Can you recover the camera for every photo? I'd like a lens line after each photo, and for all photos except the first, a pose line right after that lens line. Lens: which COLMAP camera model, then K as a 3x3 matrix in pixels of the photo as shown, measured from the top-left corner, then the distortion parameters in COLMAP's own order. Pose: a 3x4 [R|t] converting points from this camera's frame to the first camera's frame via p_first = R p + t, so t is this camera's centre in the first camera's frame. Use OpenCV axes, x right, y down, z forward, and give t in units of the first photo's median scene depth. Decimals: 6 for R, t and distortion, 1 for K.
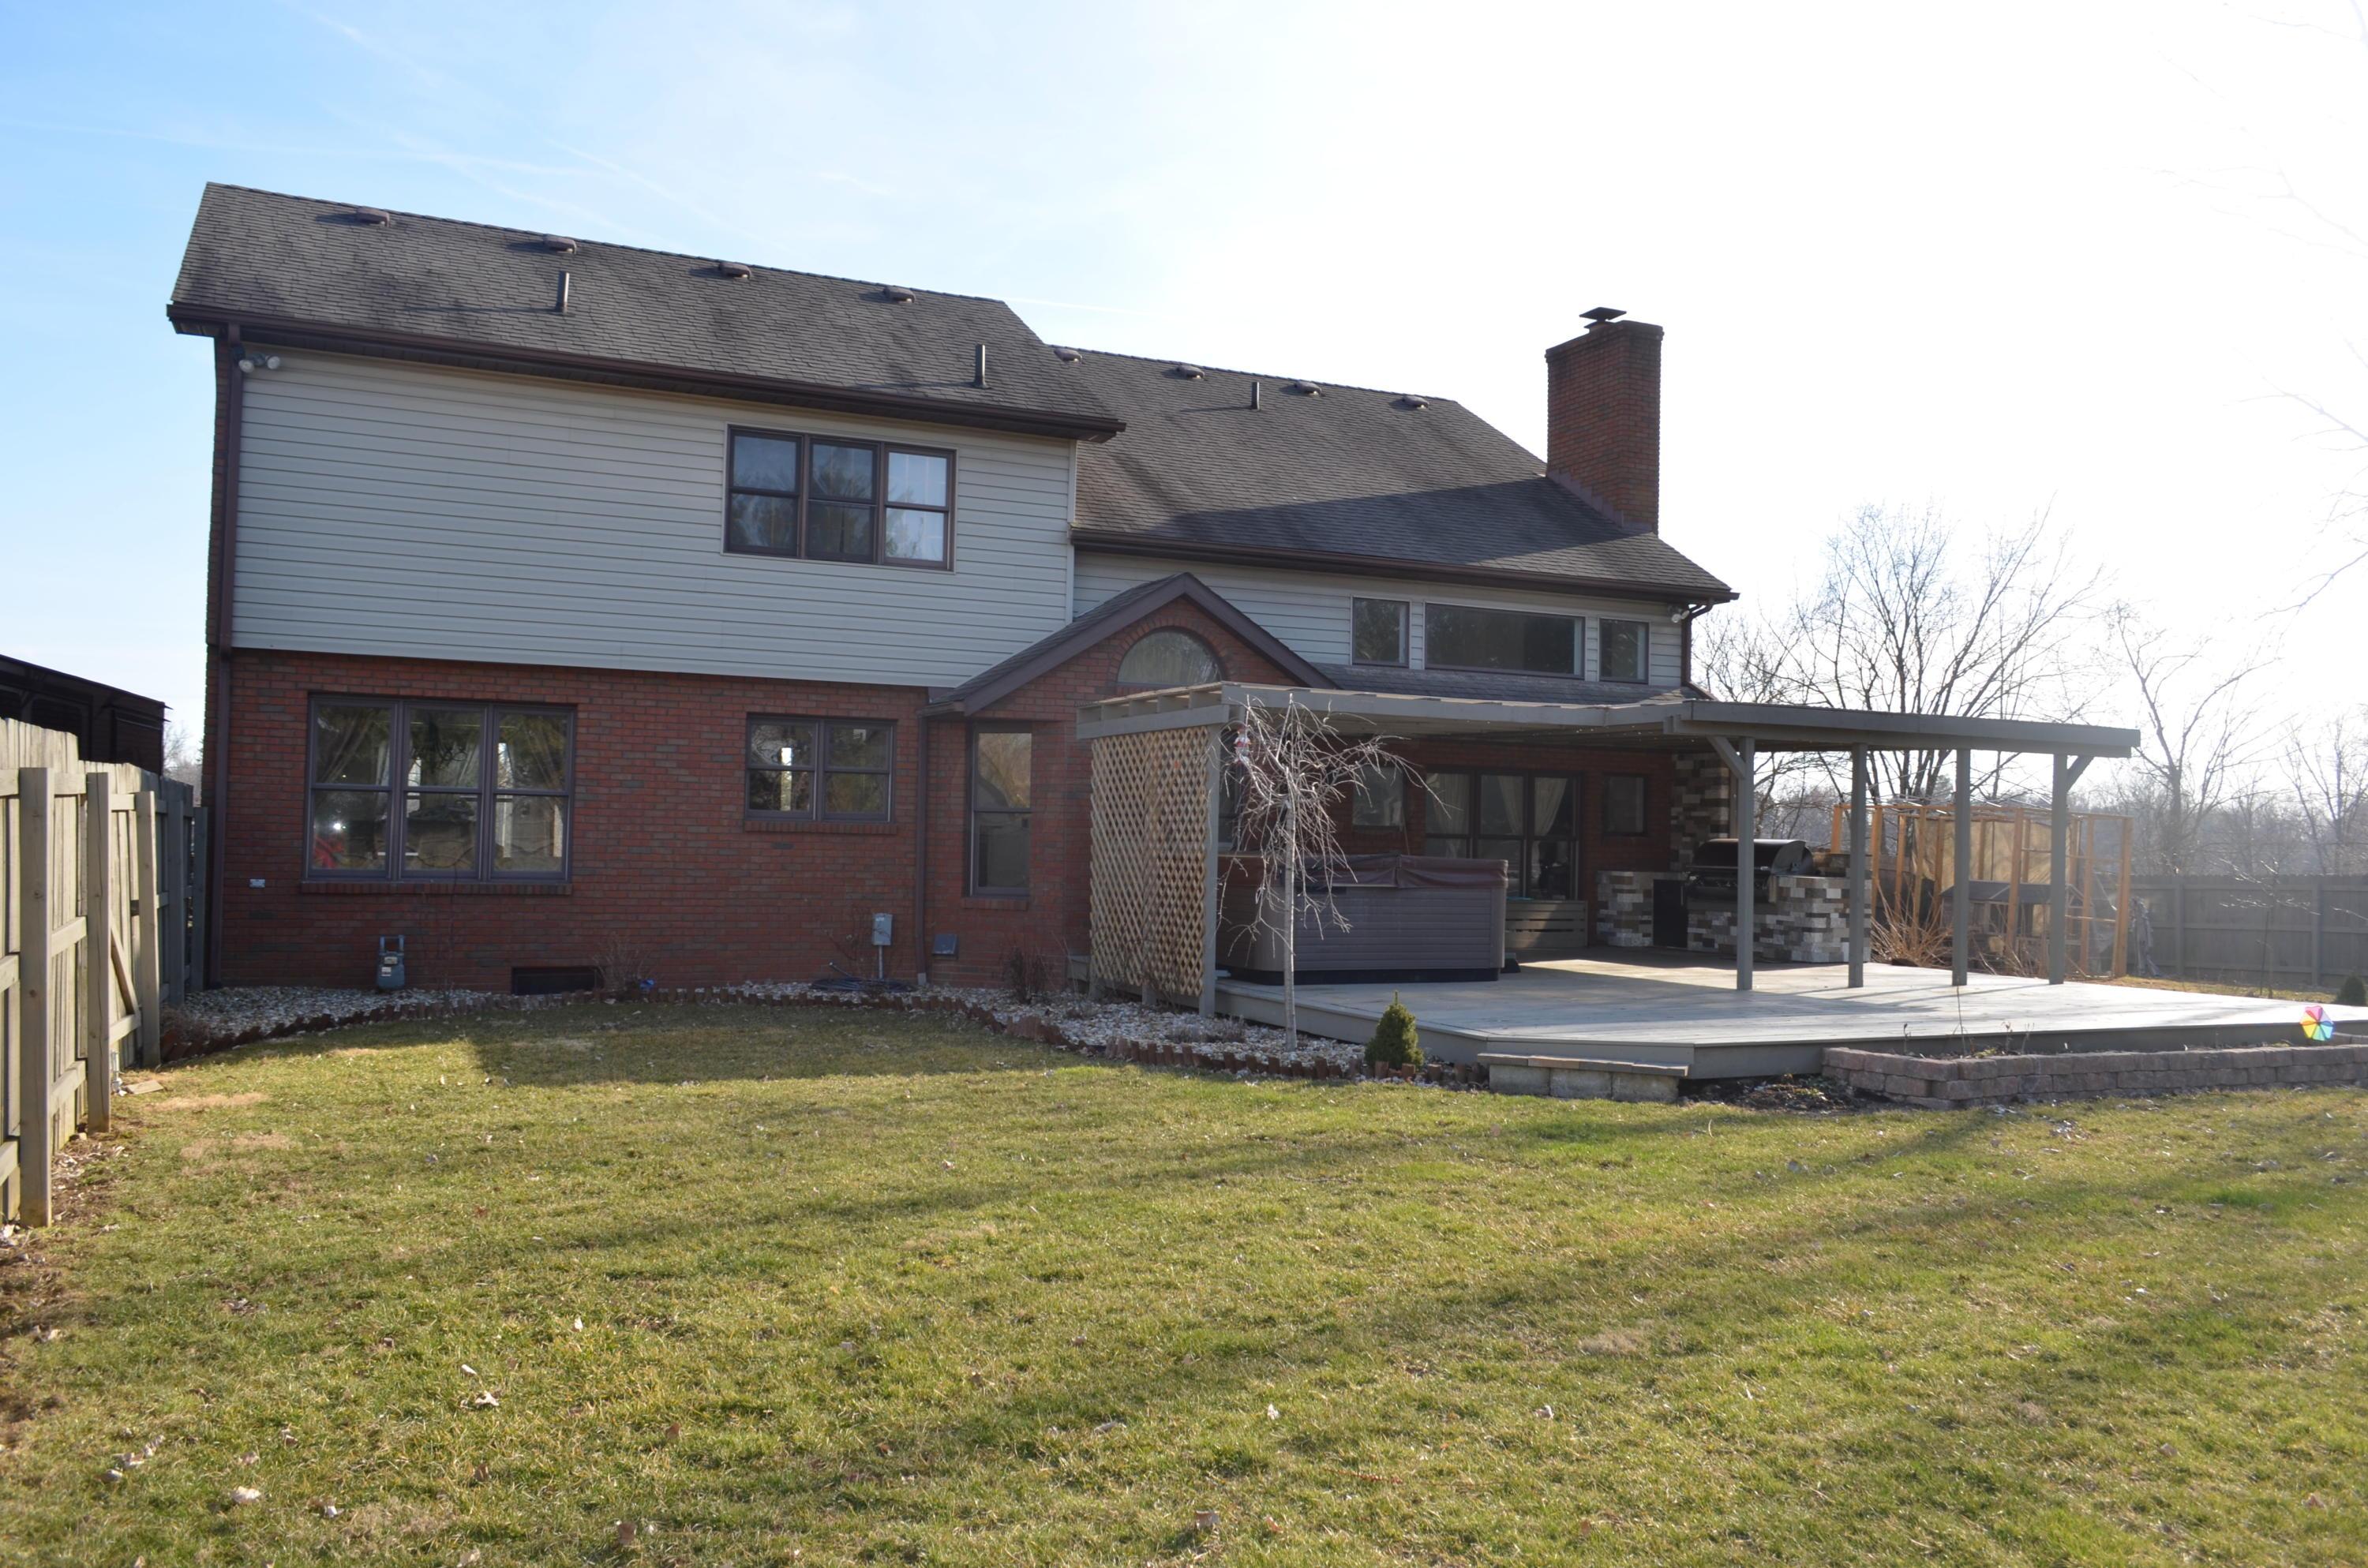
lens RADIAL K [[1871.6, 0, 1182.7], [0, 1871.6, 784.7], [0, 0, 1]] dist [-0.005309, 0.004108]
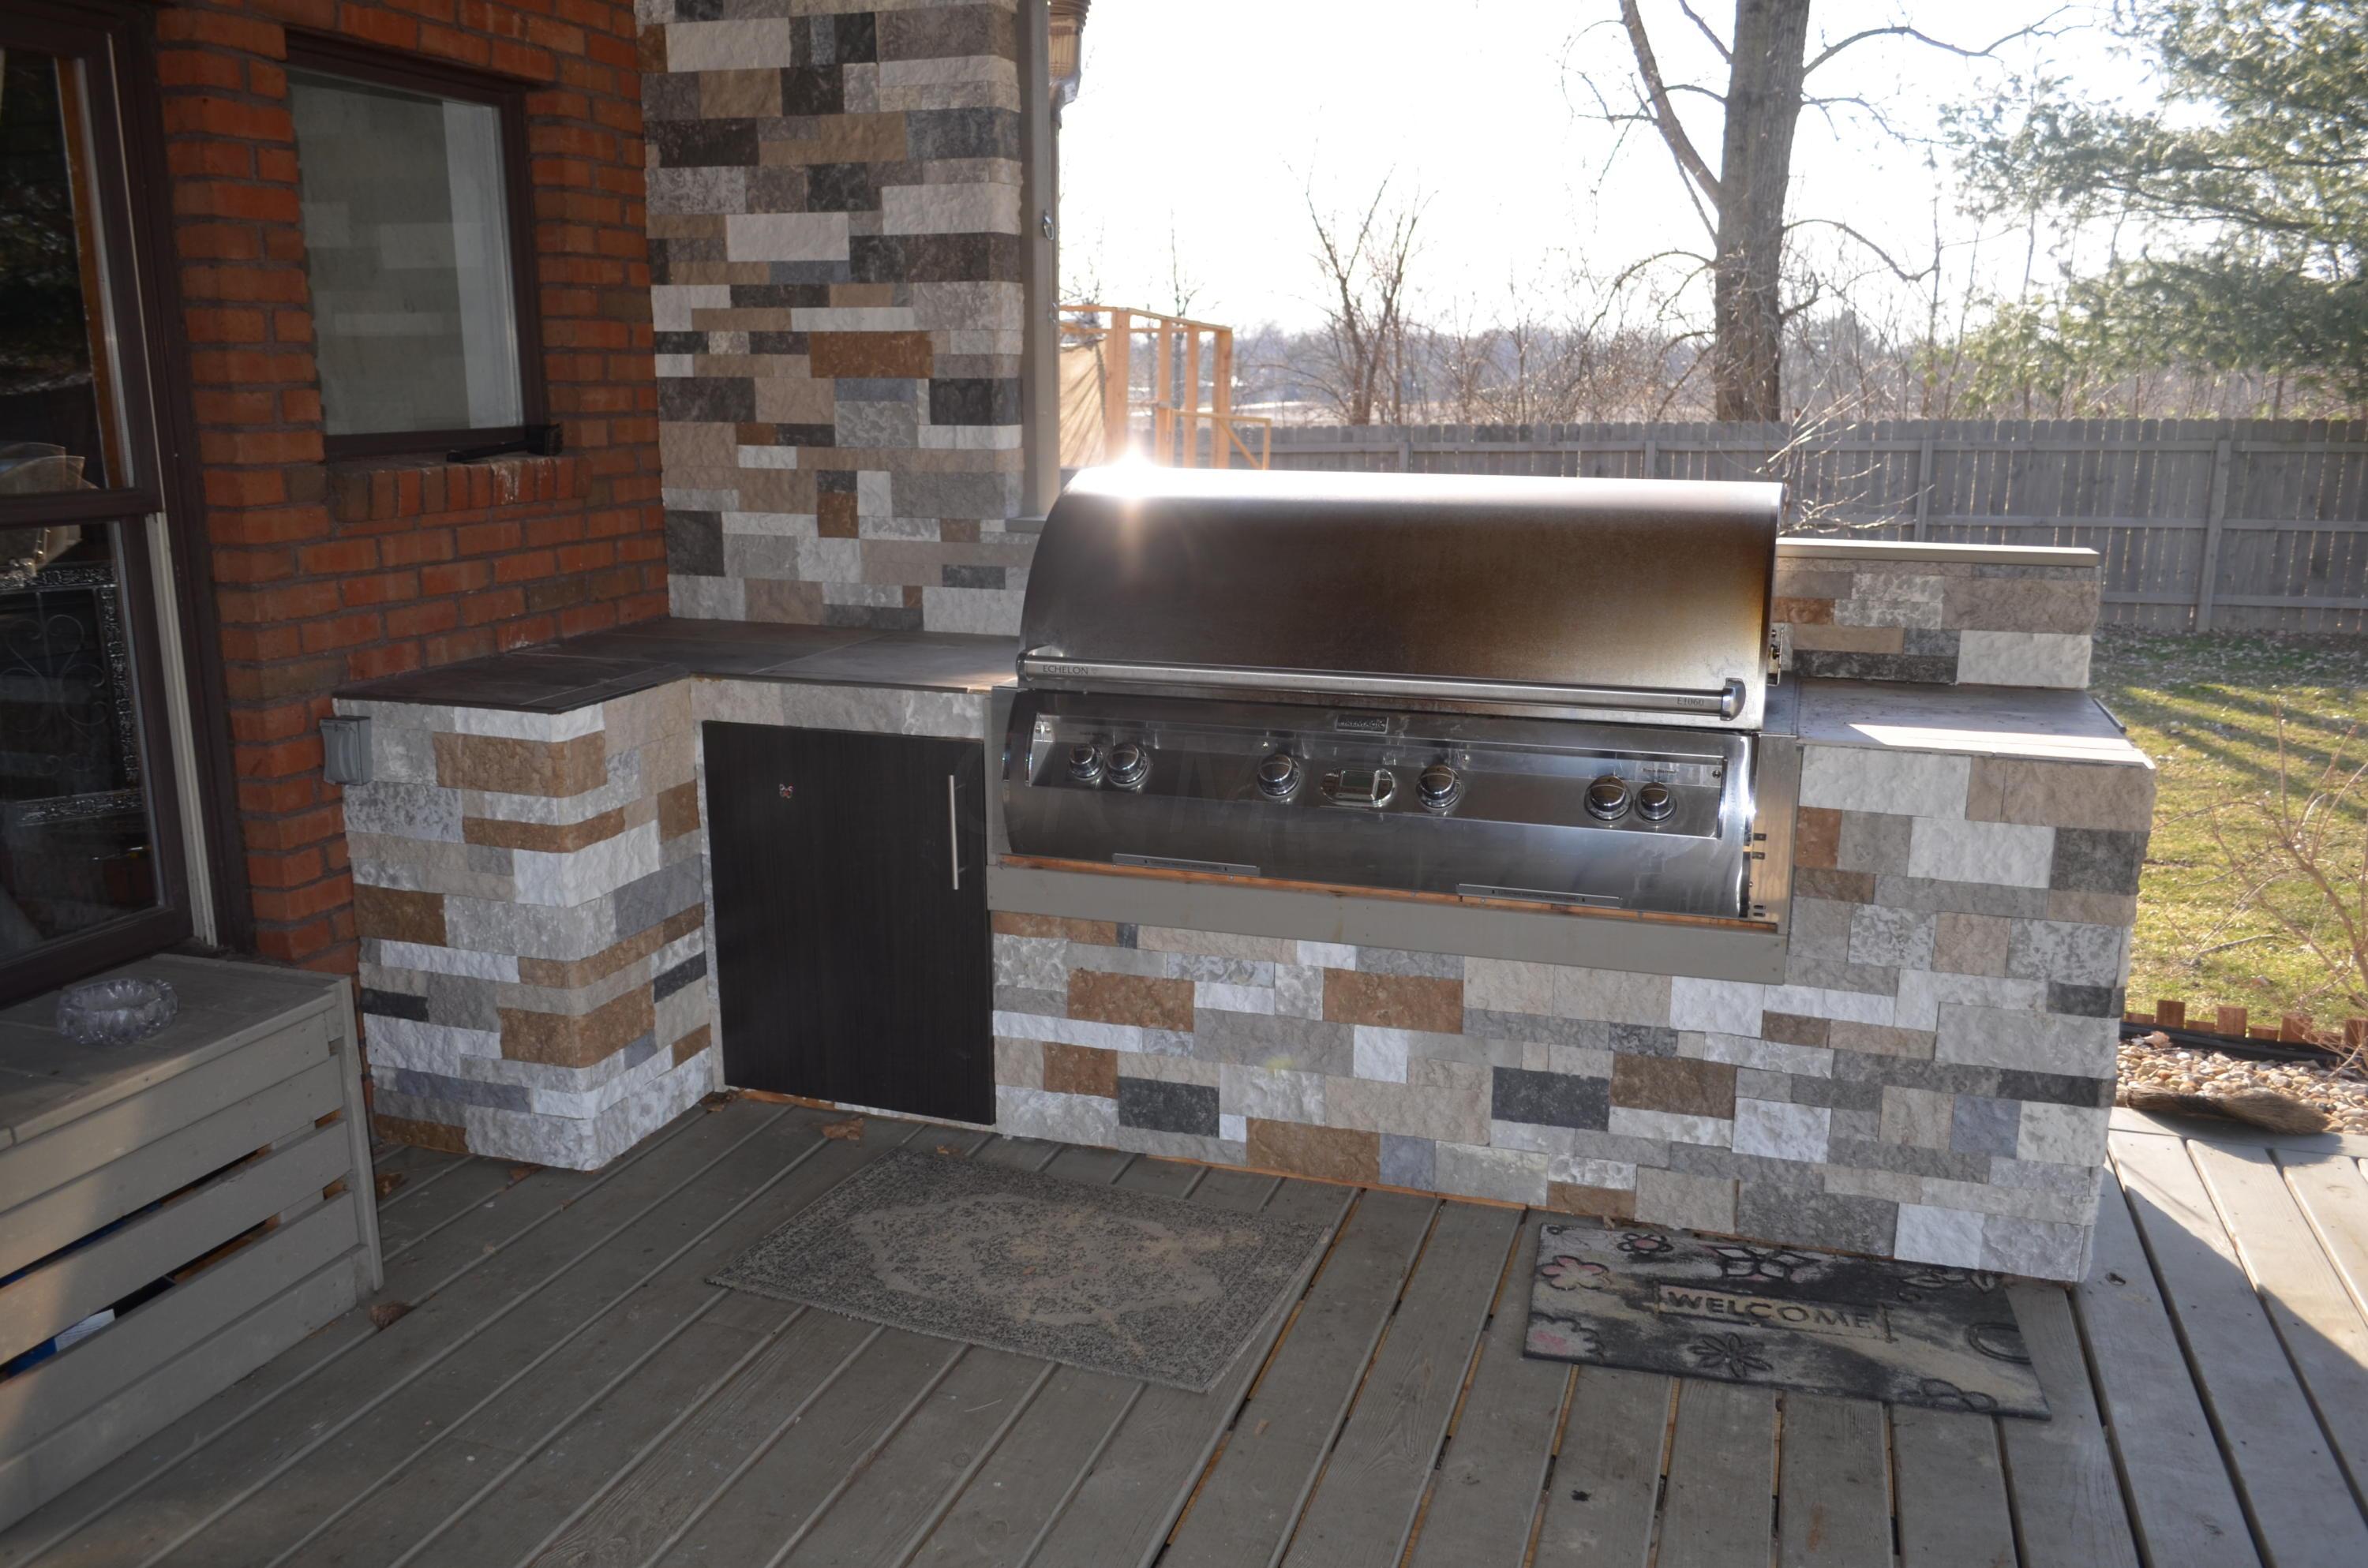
lens RADIAL K [[1871.6, 0, 1185.8], [0, 1871.6, 773.4], [0, 0, 1]] dist [-0.005309, 0.004108]
pose [[0.673237, -0.180994, 0.716933, 0.159511], [-0.009254, 0.967441, 0.252927, 0.011902], [-0.739369, -0.176914, 0.649642, 0.858797]]
